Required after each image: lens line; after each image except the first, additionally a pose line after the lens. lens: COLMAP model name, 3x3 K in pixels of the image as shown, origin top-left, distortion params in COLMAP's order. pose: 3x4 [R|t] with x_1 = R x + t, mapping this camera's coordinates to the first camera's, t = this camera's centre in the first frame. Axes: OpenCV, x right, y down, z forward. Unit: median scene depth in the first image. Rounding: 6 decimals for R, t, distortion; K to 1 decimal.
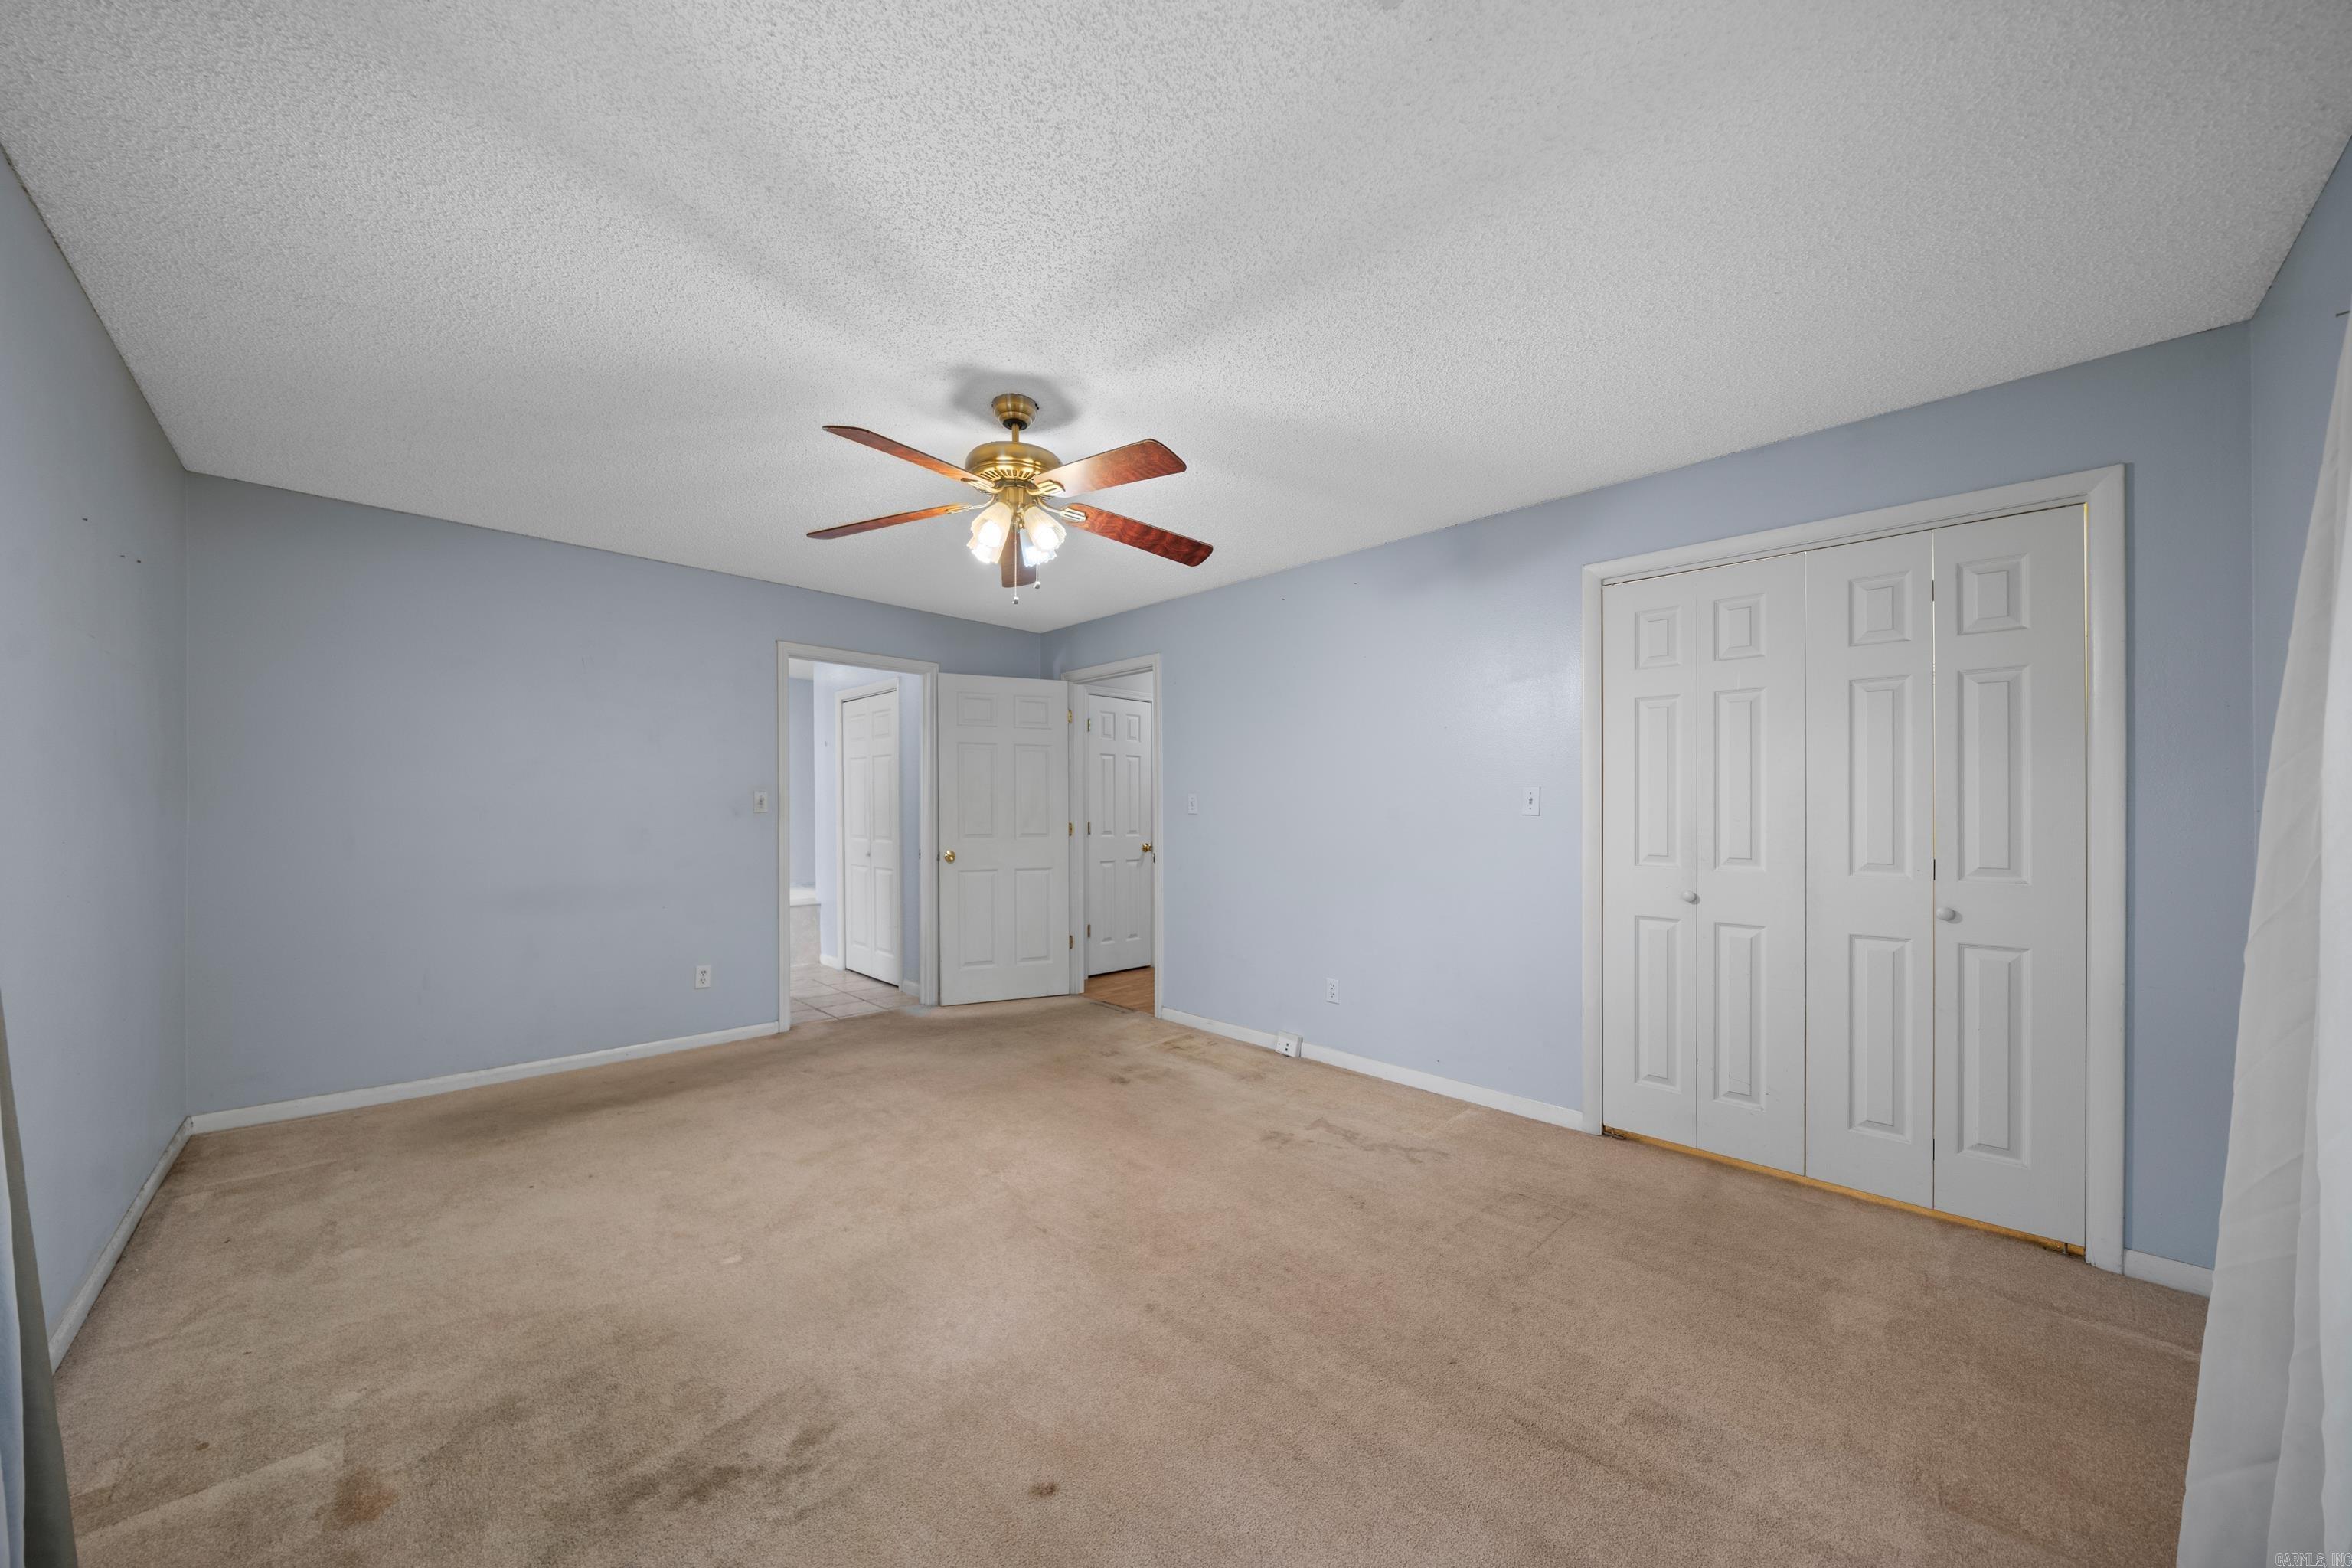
lens RADIAL K [[806.9, 0, 1170.1], [0, 806.9, 787.8], [0, 0, 1]] dist [-0.000581, 0.000461]
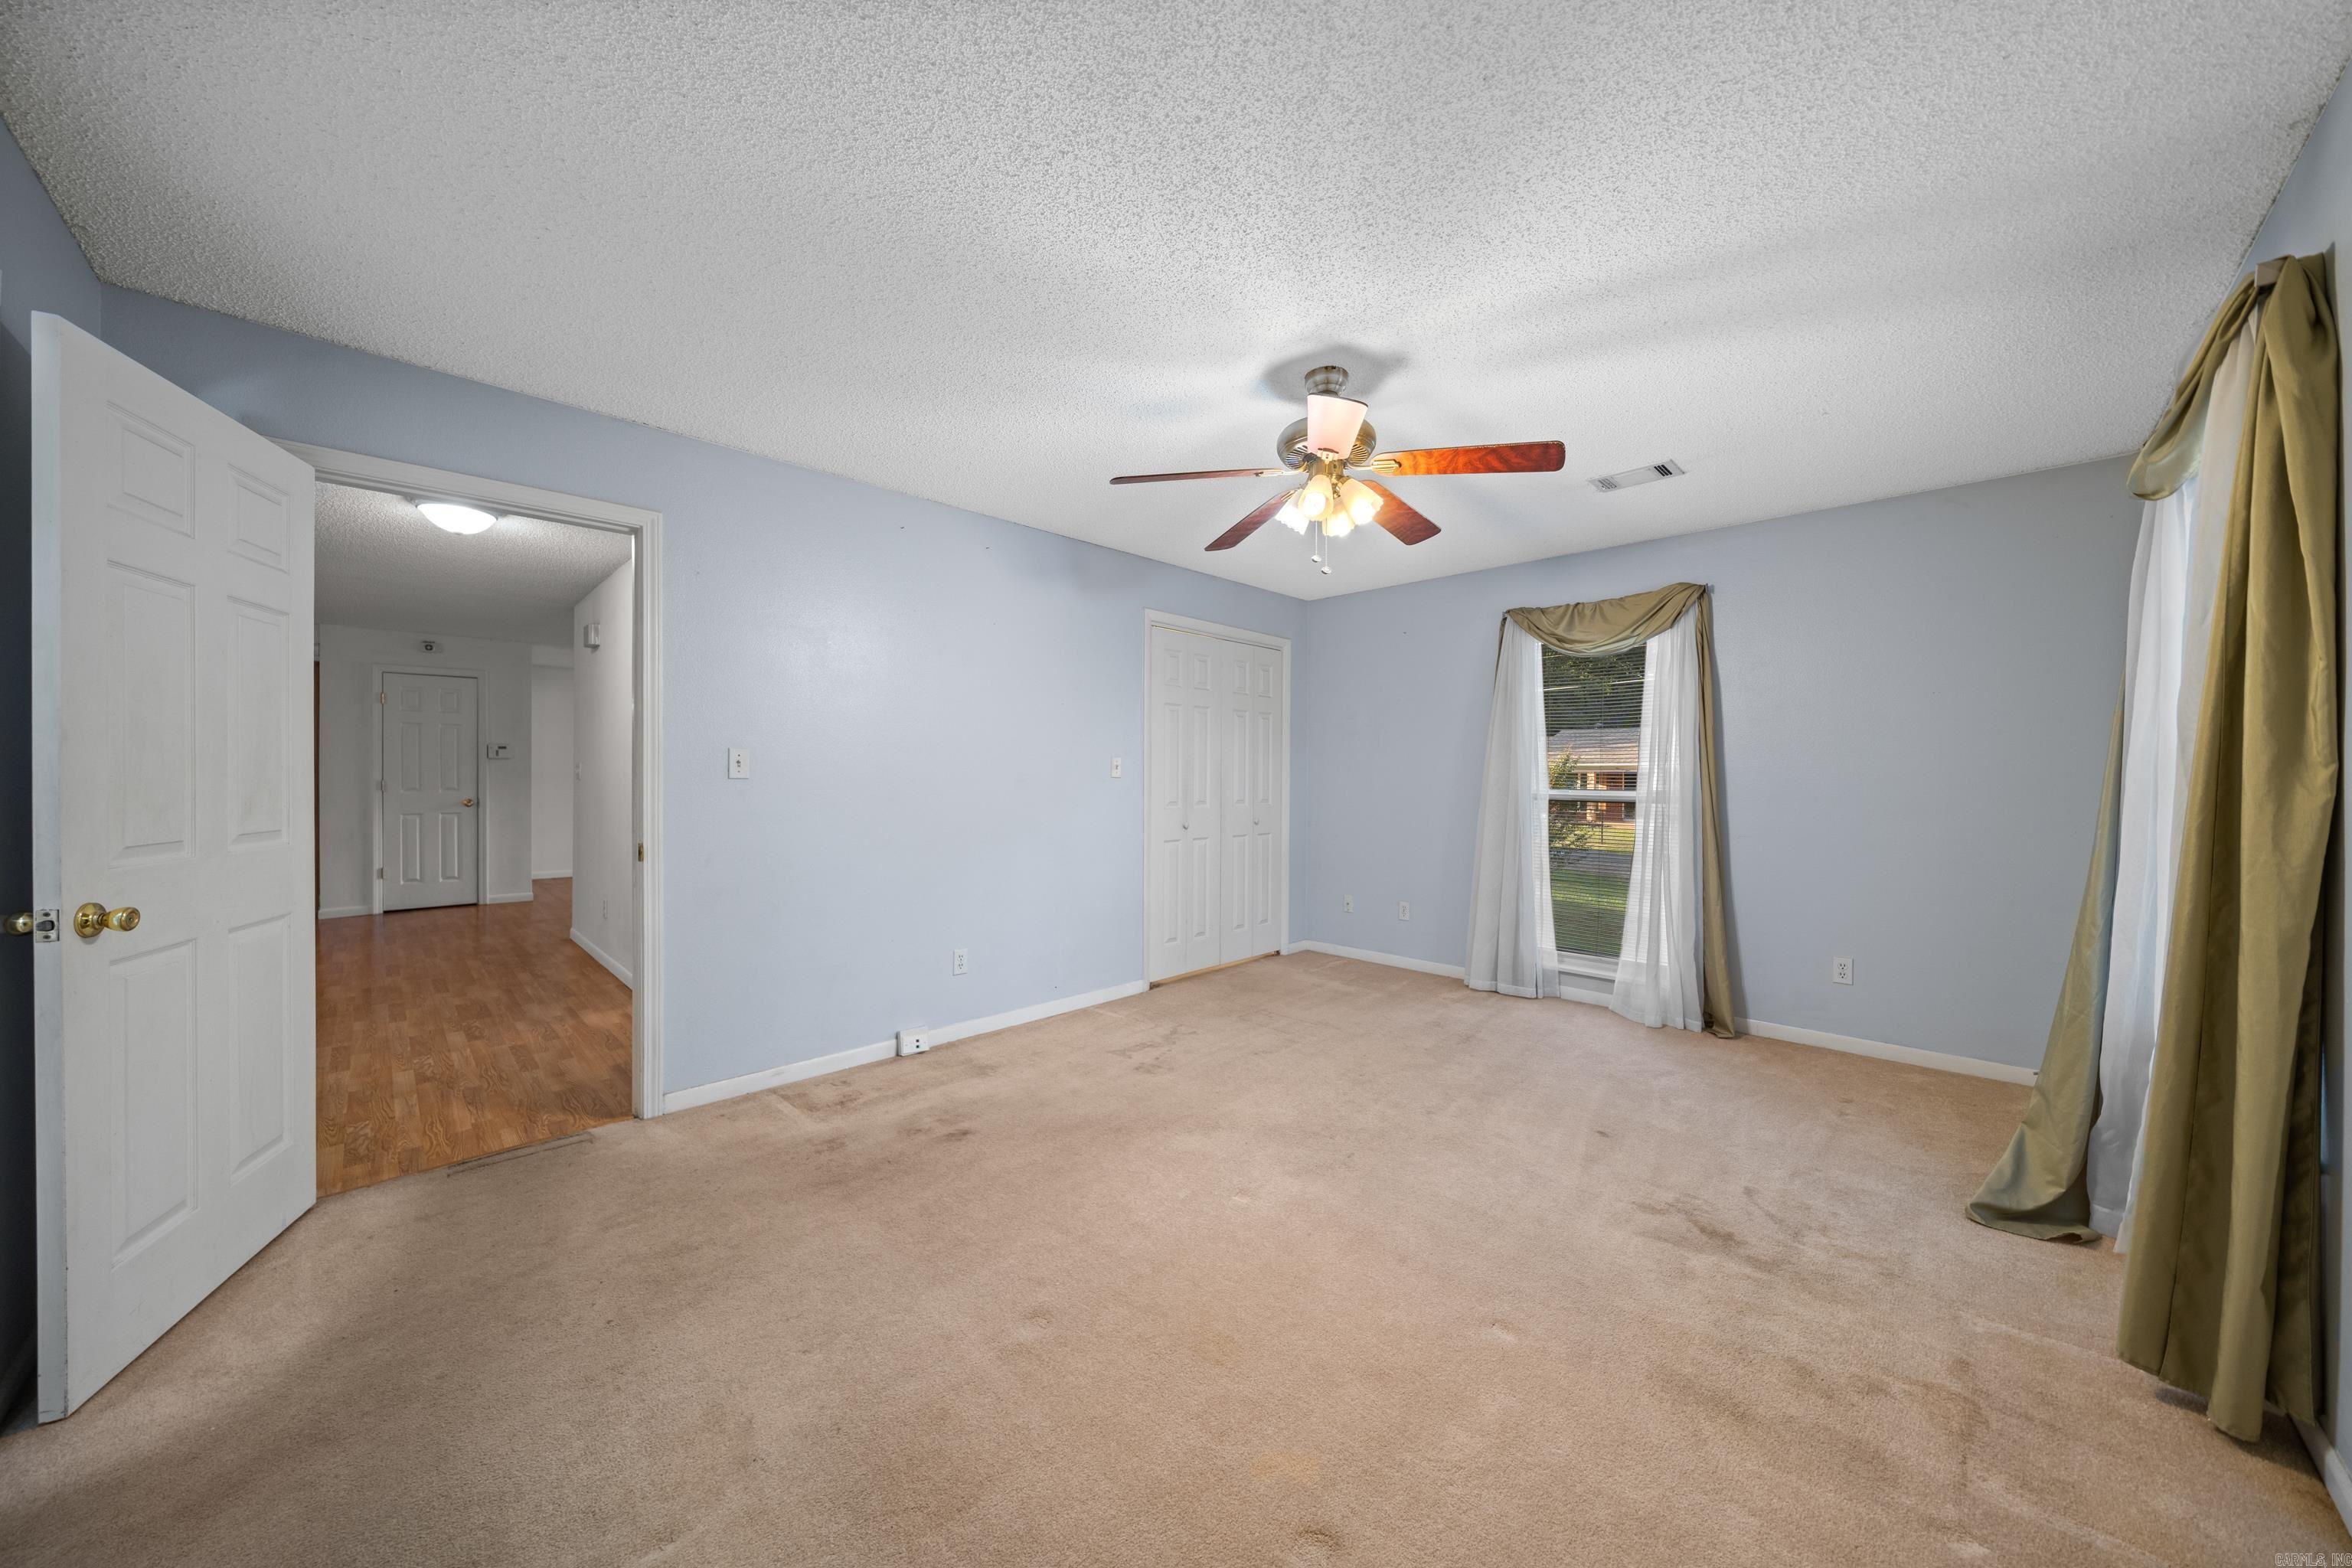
lens RADIAL K [[806.9, 0, 1170.1], [0, 806.9, 787.8], [0, 0, 1]] dist [-0.000581, 0.000461]
pose [[-0.006071, -0.018907, 0.999803, -1.001911], [-0.033156, 0.999275, 0.018696, 0.022239], [-0.999432, -0.033036, -0.006693, 1.010077]]
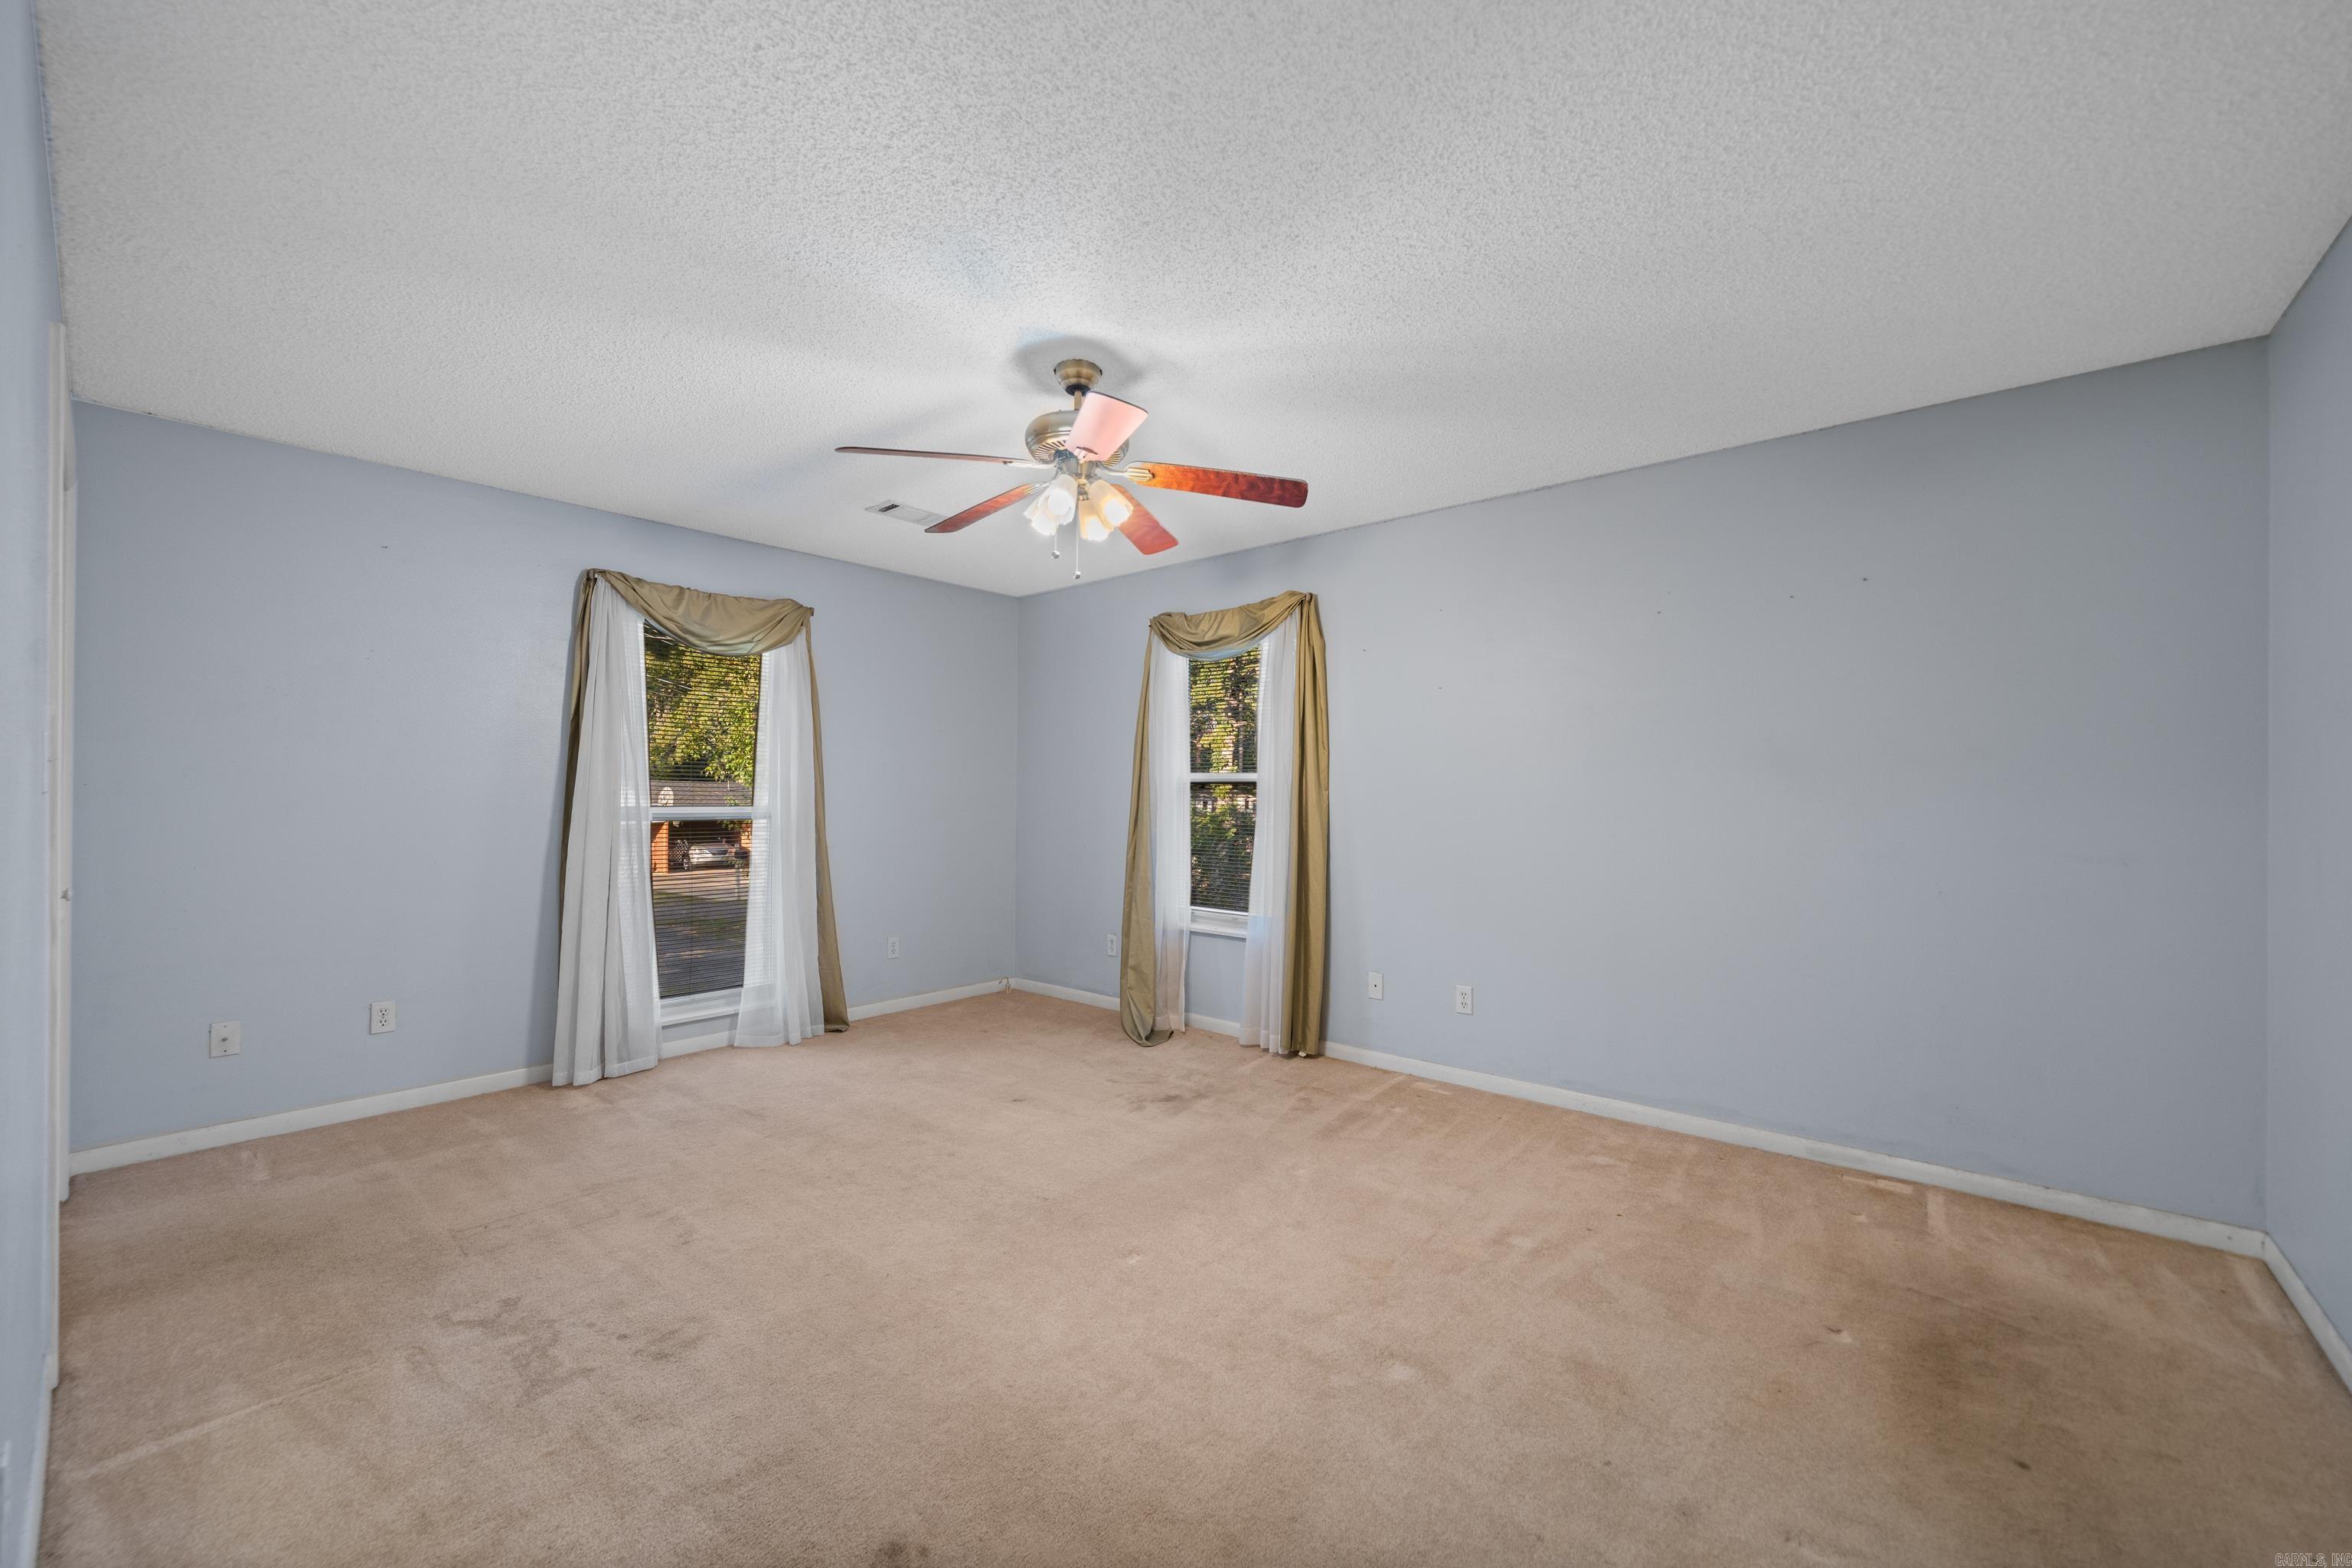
lens RADIAL K [[921.3, 0, 1190.6], [0, 921.3, 800.7], [0, 0, 1]] dist [-0.000823, -0.000155]
pose [[-0.995869, -0.005727, -0.090618, -0.191629], [-0.003982, 0.999803, -0.019431, 0.043912], [0.090712, -0.018990, -0.995696, 1.756378]]
